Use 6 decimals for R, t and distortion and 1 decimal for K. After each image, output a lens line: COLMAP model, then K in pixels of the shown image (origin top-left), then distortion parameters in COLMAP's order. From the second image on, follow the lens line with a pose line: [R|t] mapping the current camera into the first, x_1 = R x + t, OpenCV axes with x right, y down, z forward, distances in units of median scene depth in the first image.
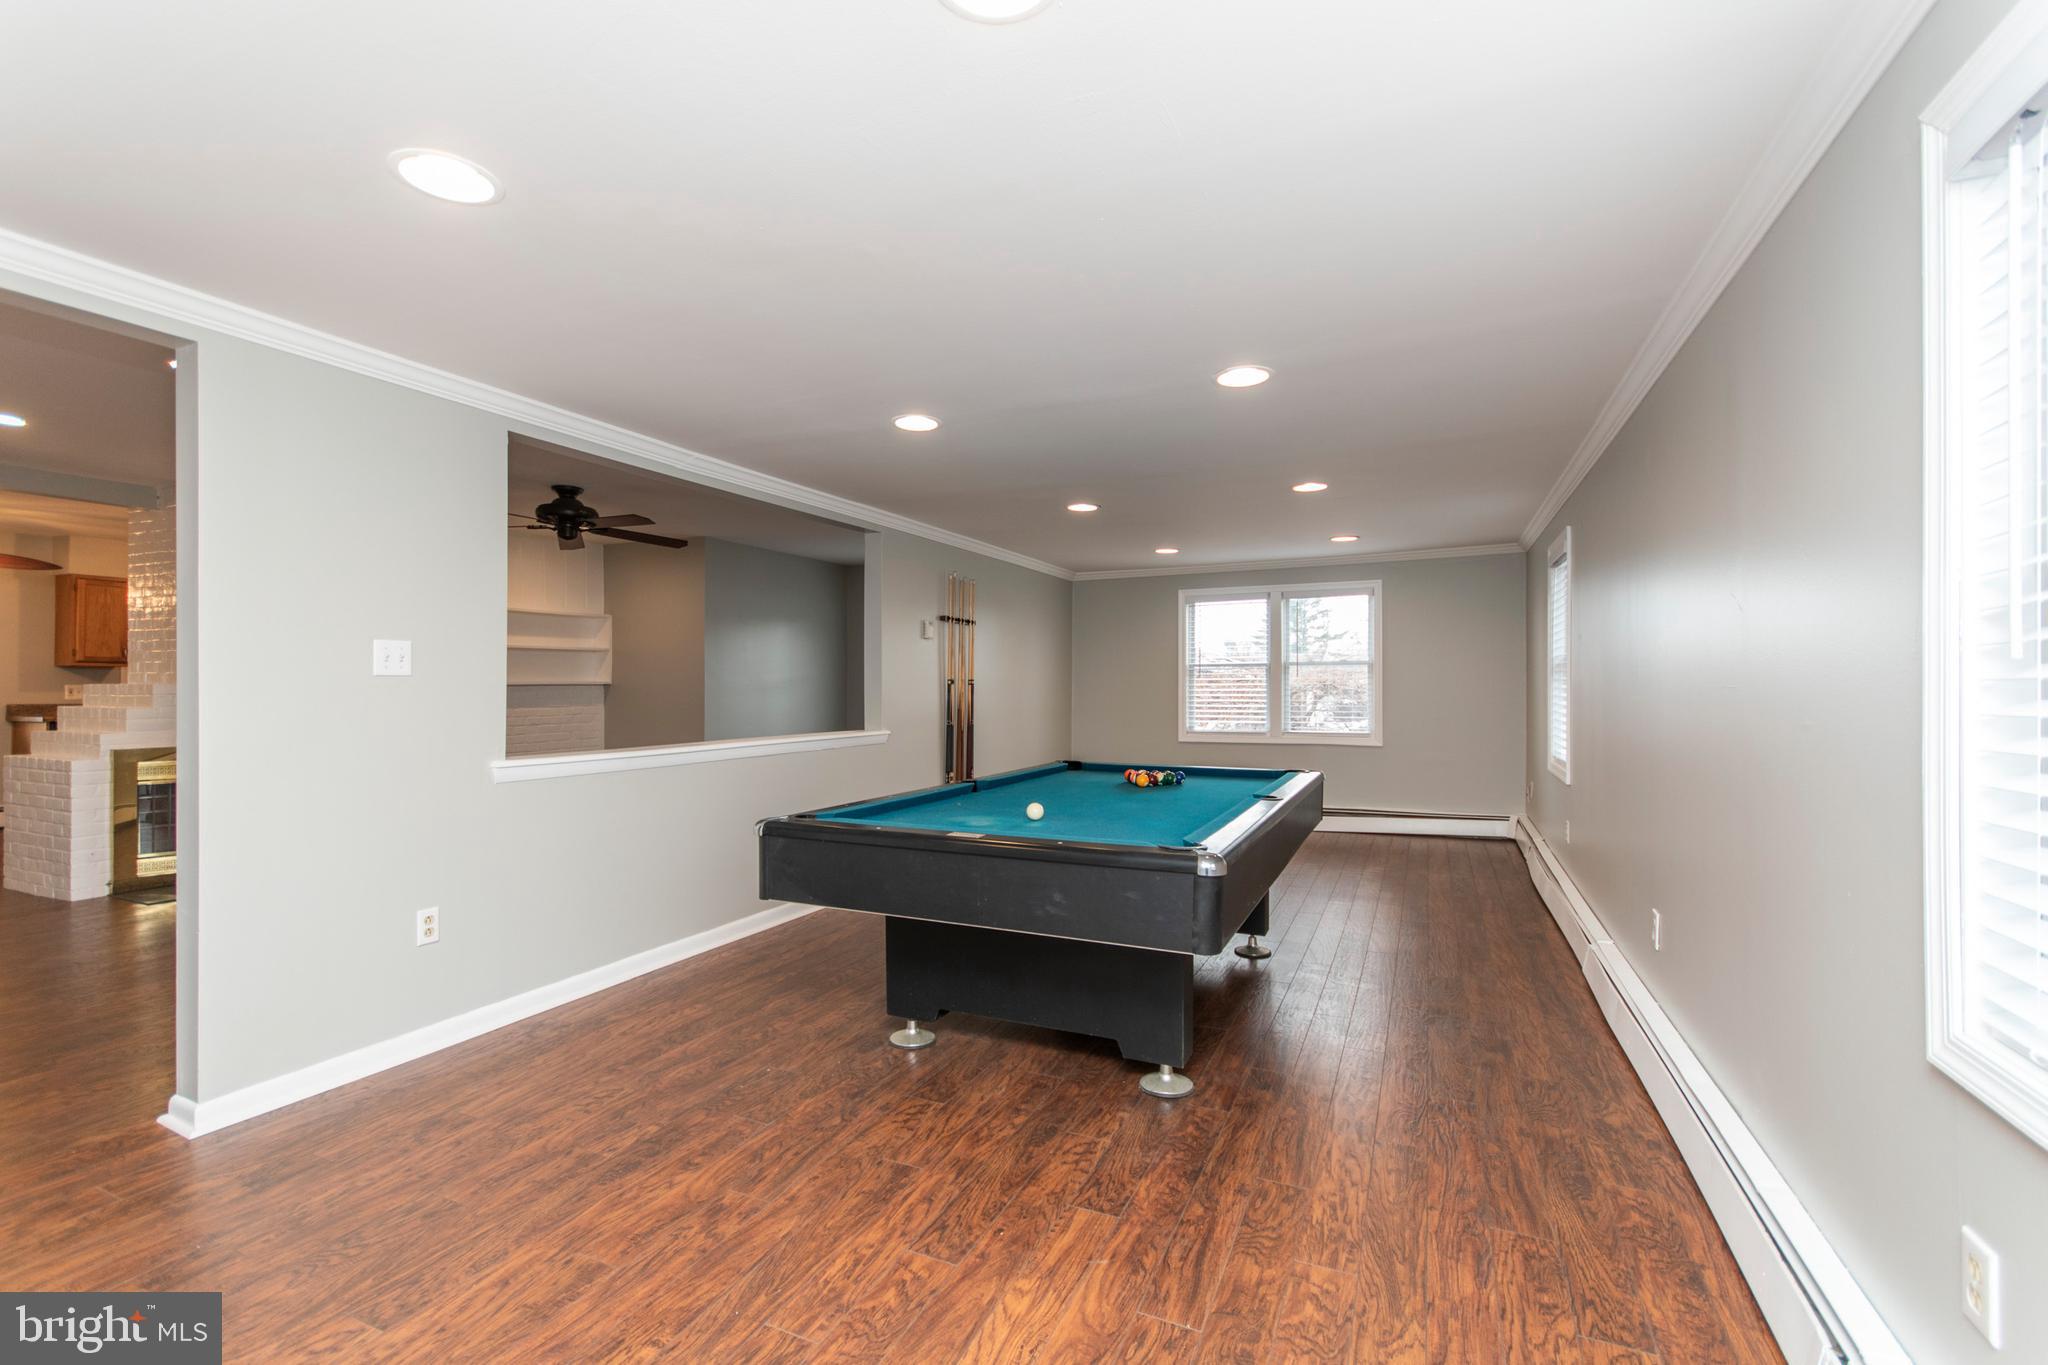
lens RADIAL K [[904.9, 0, 1020.6], [0, 904.9, 668.6], [0, 0, 1]] dist [0.004584, 0.001093]
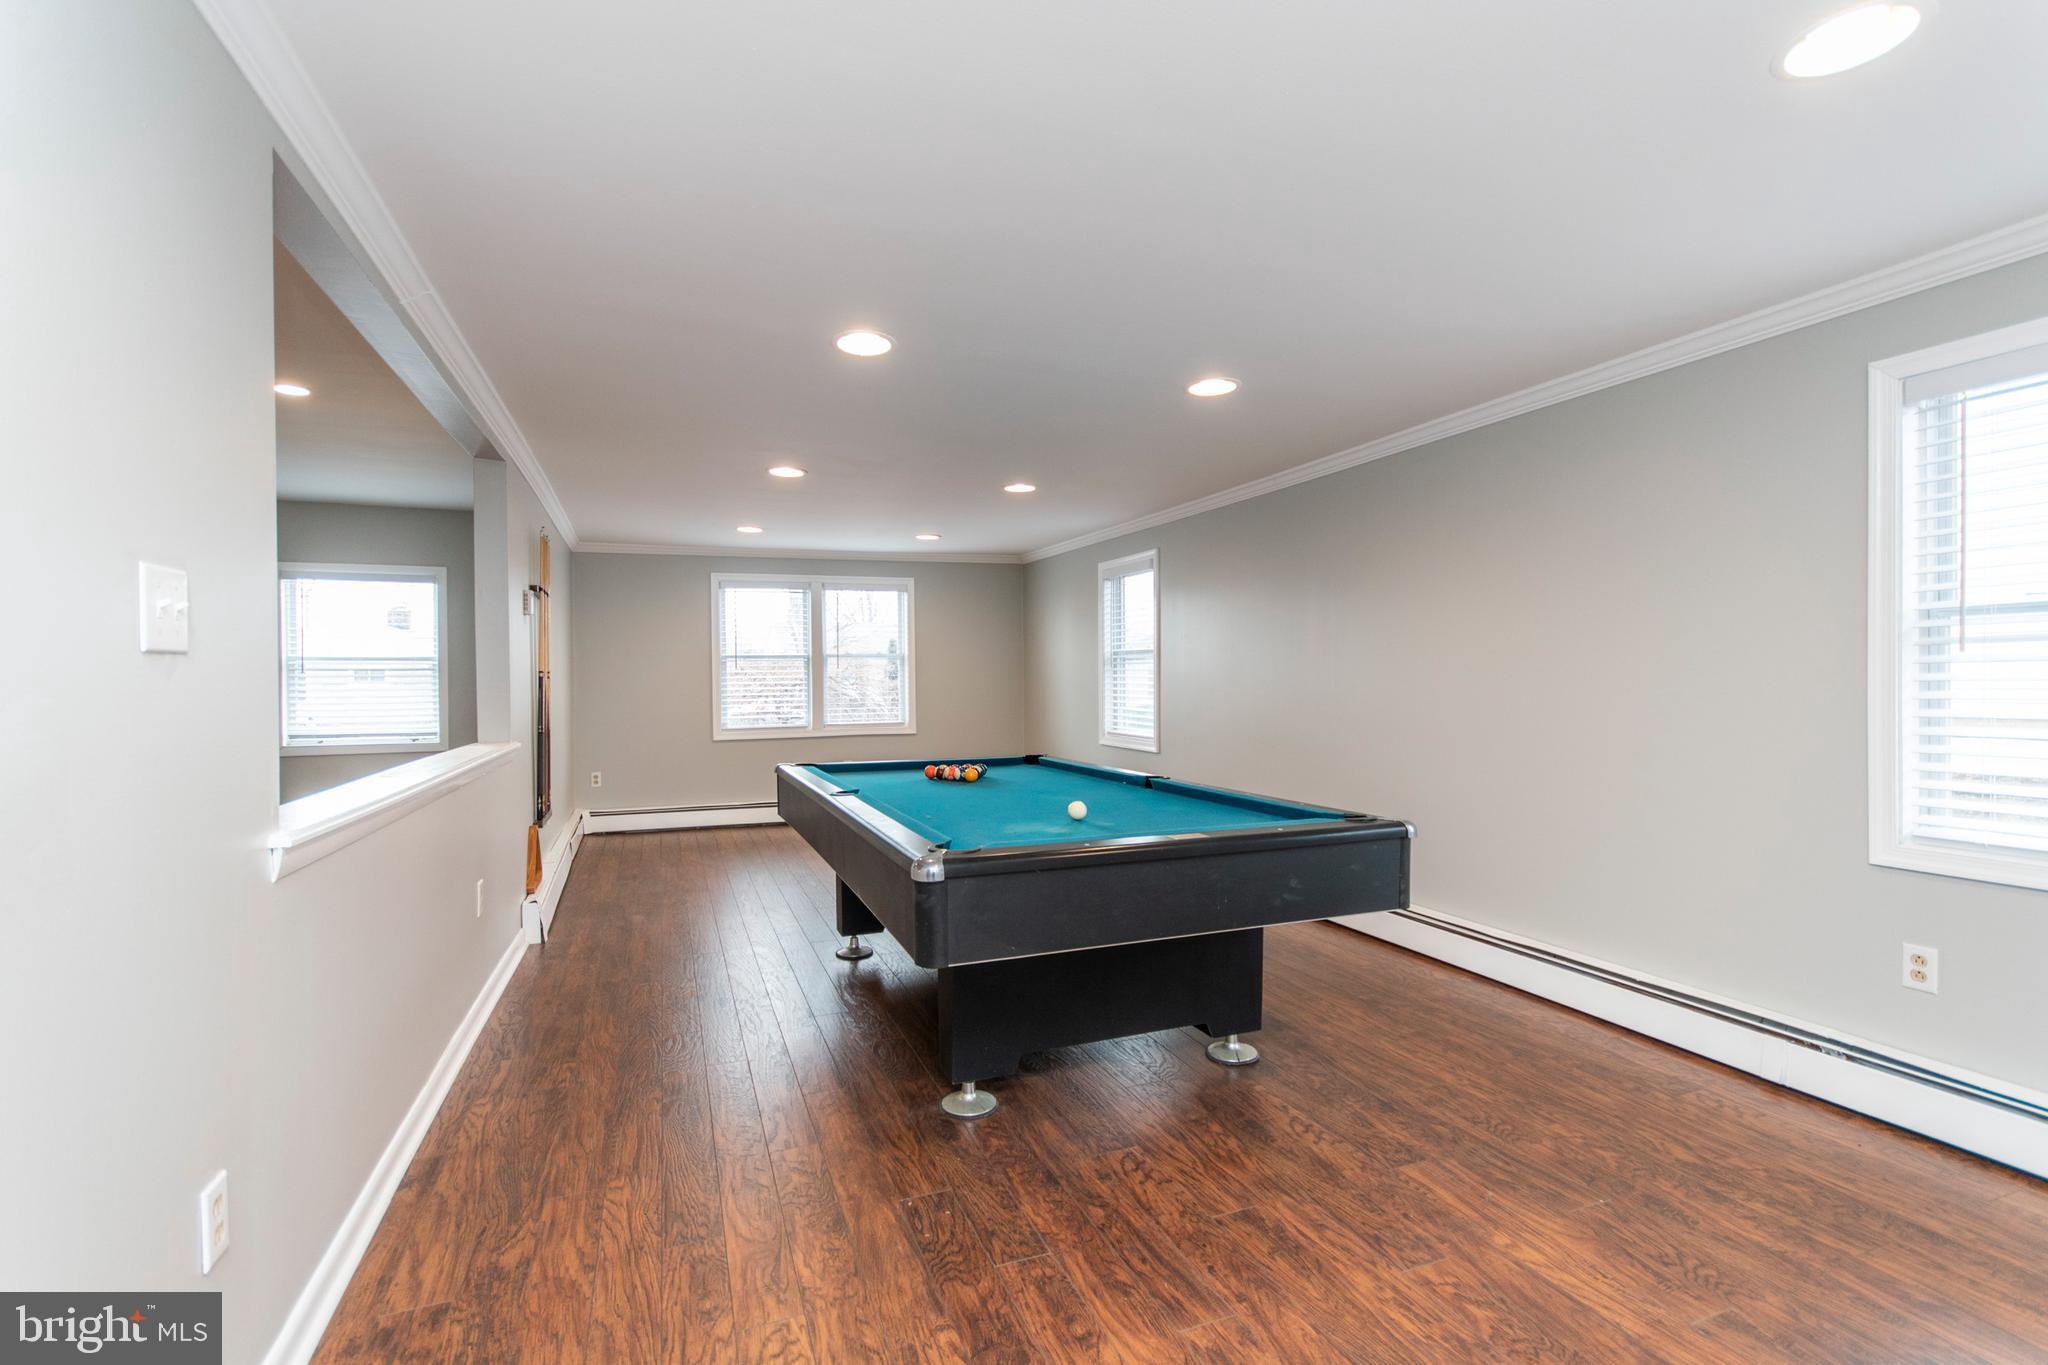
lens RADIAL K [[904.9, 0, 1012.0], [0, 904.9, 679.9], [0, 0, 1]] dist [0.004584, 0.001093]
pose [[0.700467, -0.008970, 0.713629, -0.752606], [-0.003544, 0.999865, 0.016047, 0.013029], [-0.713676, -0.013770, 0.700340, 0.451719]]
